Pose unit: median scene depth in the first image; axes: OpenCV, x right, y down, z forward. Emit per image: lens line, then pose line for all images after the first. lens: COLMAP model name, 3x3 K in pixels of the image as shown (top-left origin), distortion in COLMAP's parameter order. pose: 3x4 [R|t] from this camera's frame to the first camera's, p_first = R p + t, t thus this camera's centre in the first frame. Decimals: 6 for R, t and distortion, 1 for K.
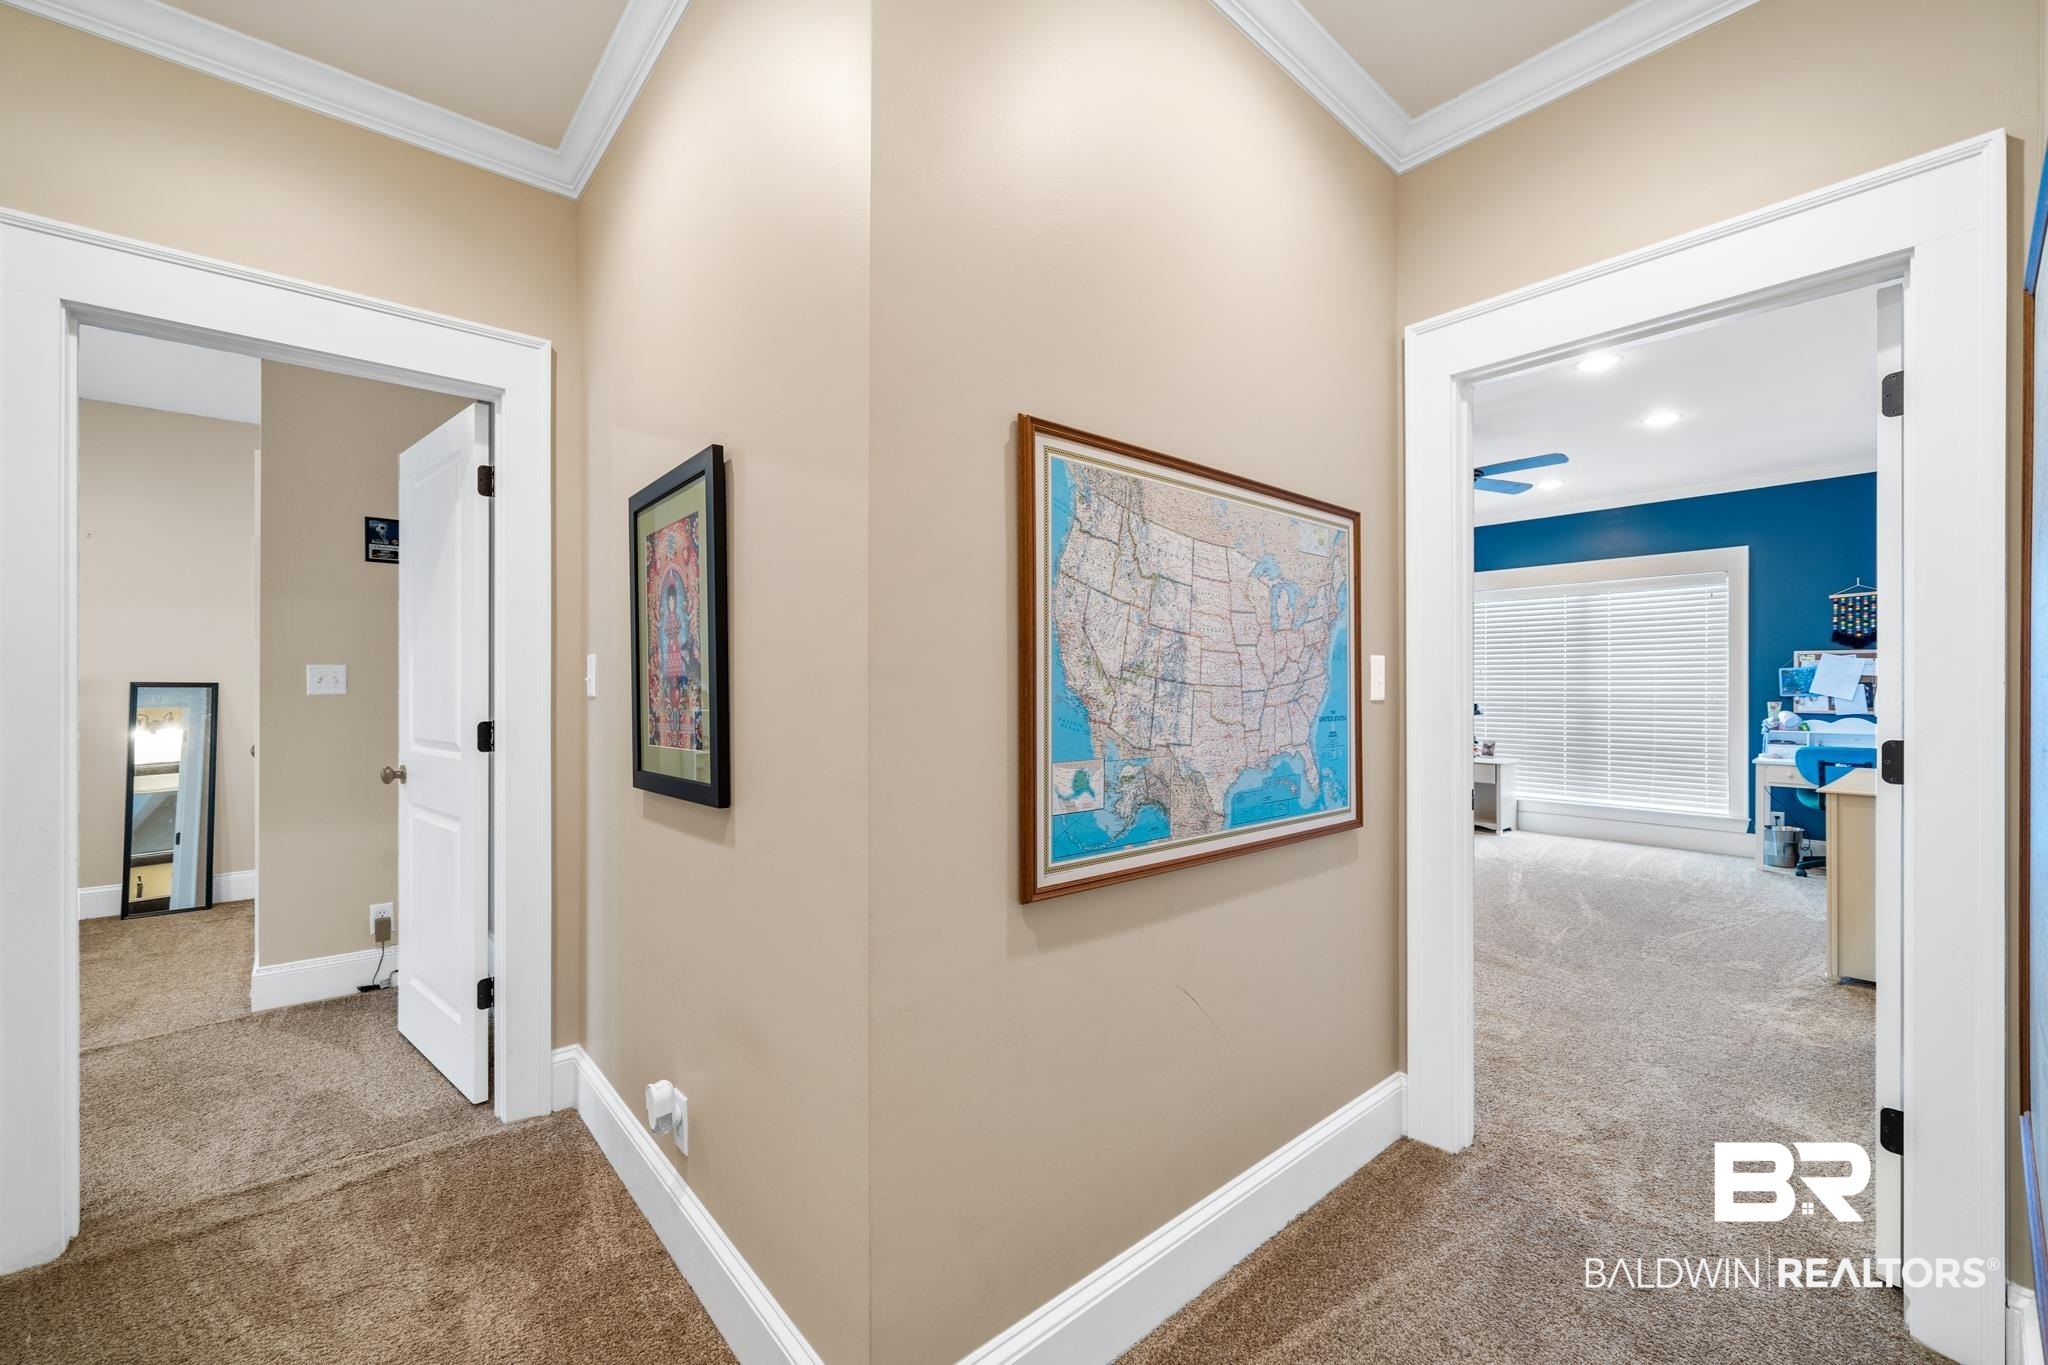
lens RADIAL K [[812.7, 0, 1021.3], [0, 812.7, 692.0], [0, 0, 1]] dist [-0.001354, -0.000239]
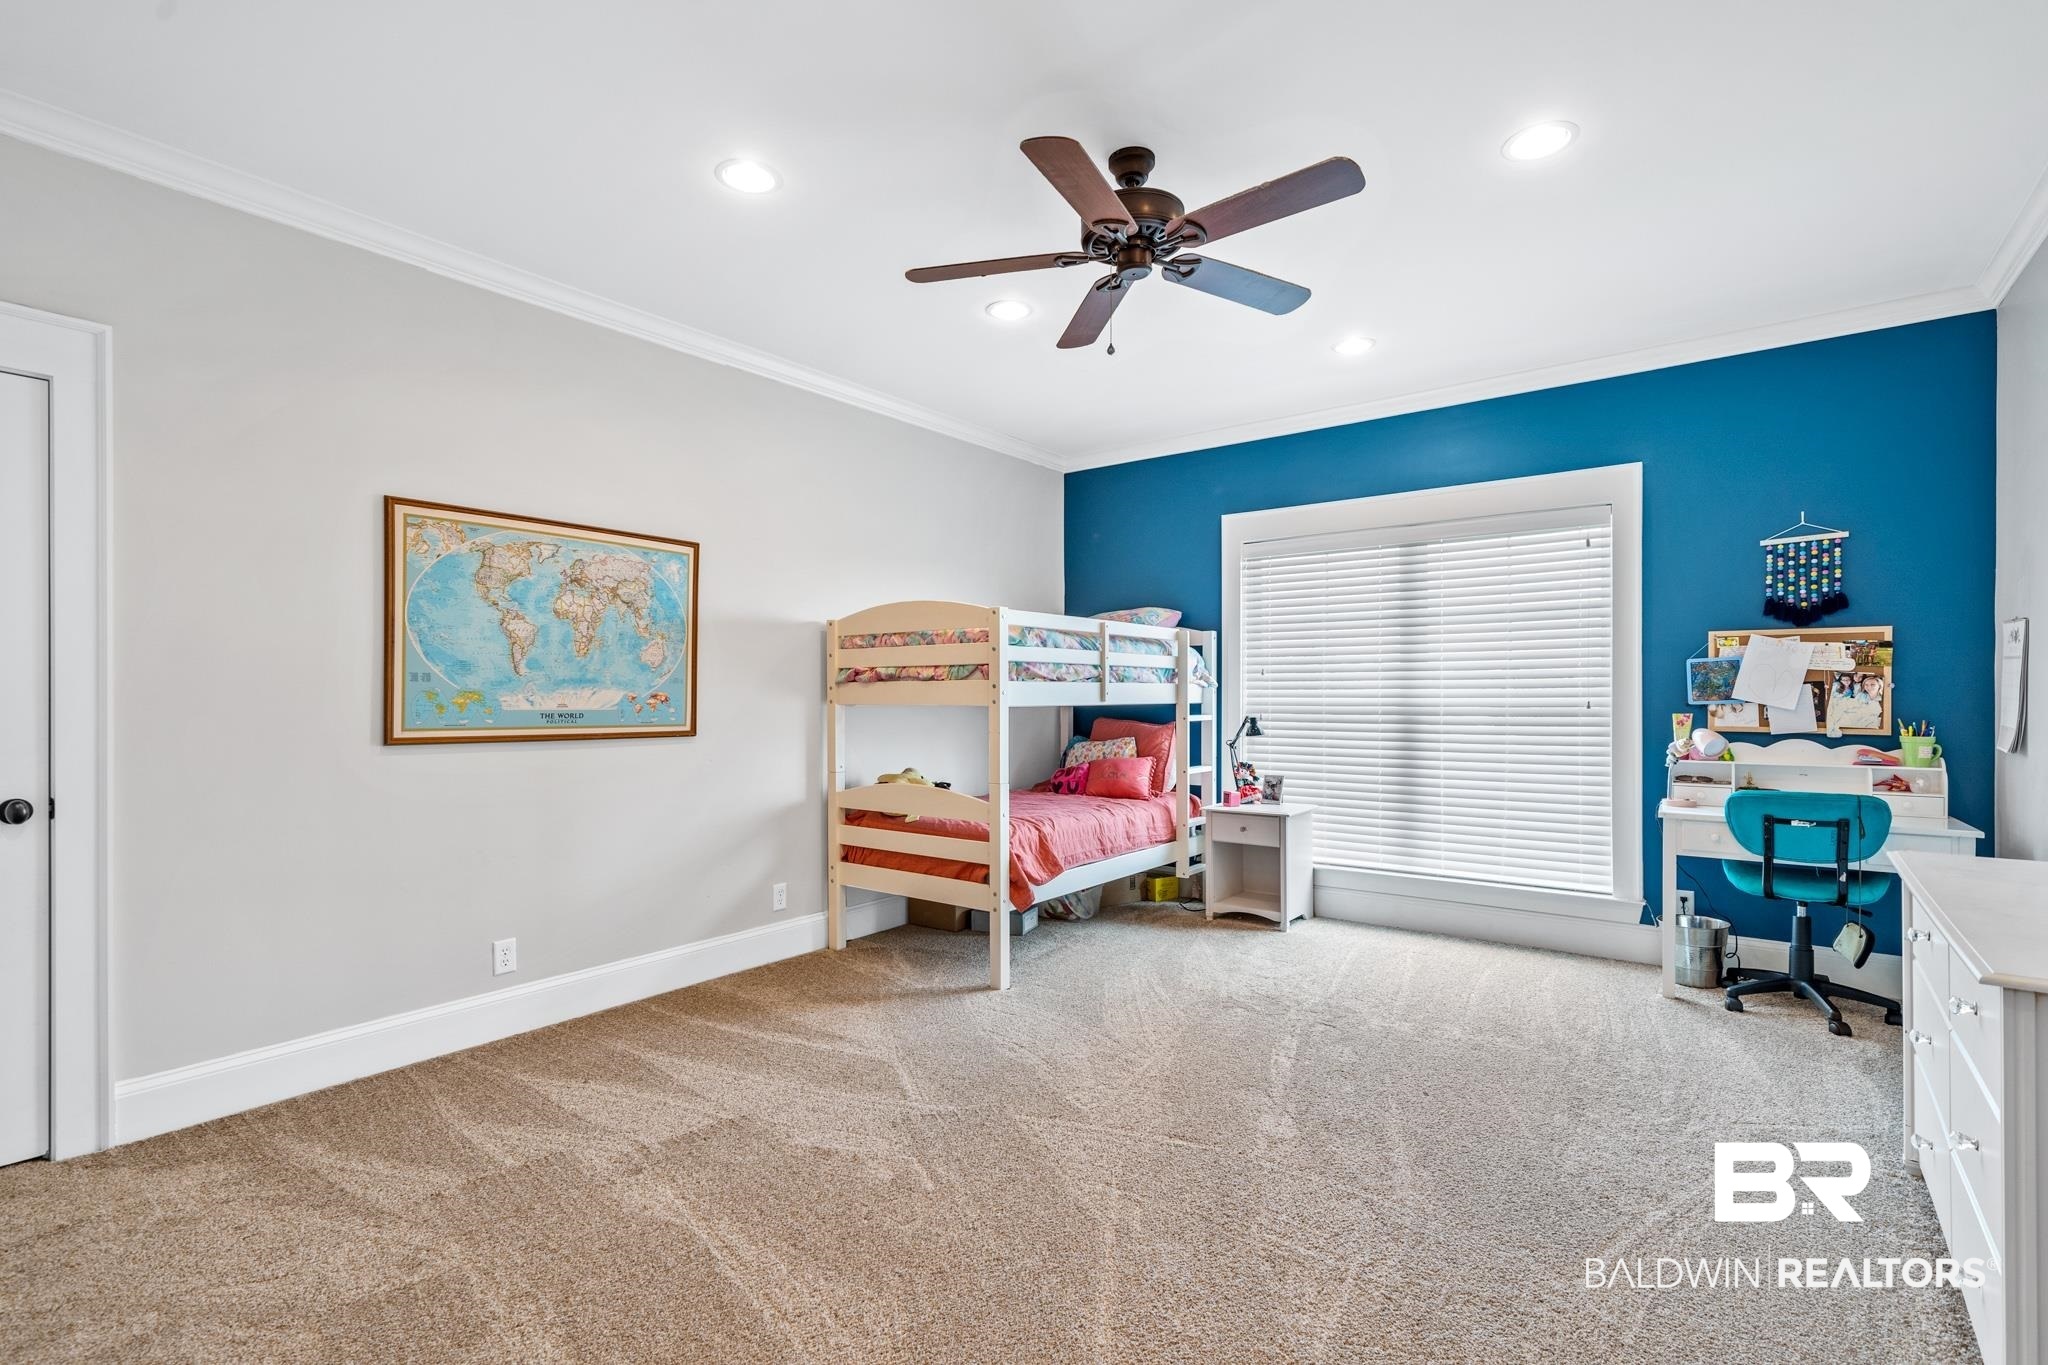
lens RADIAL K [[940.9, 0, 1016.1], [0, 940.9, 697.7], [0, 0, 1]] dist [-0.000537, 0.000834]
pose [[0.979963, -0.002867, 0.199159, 0.298304], [0.003281, 0.999993, -0.001754, -0.000333], [-0.199153, 0.002372, 0.979966, 0.411597]]
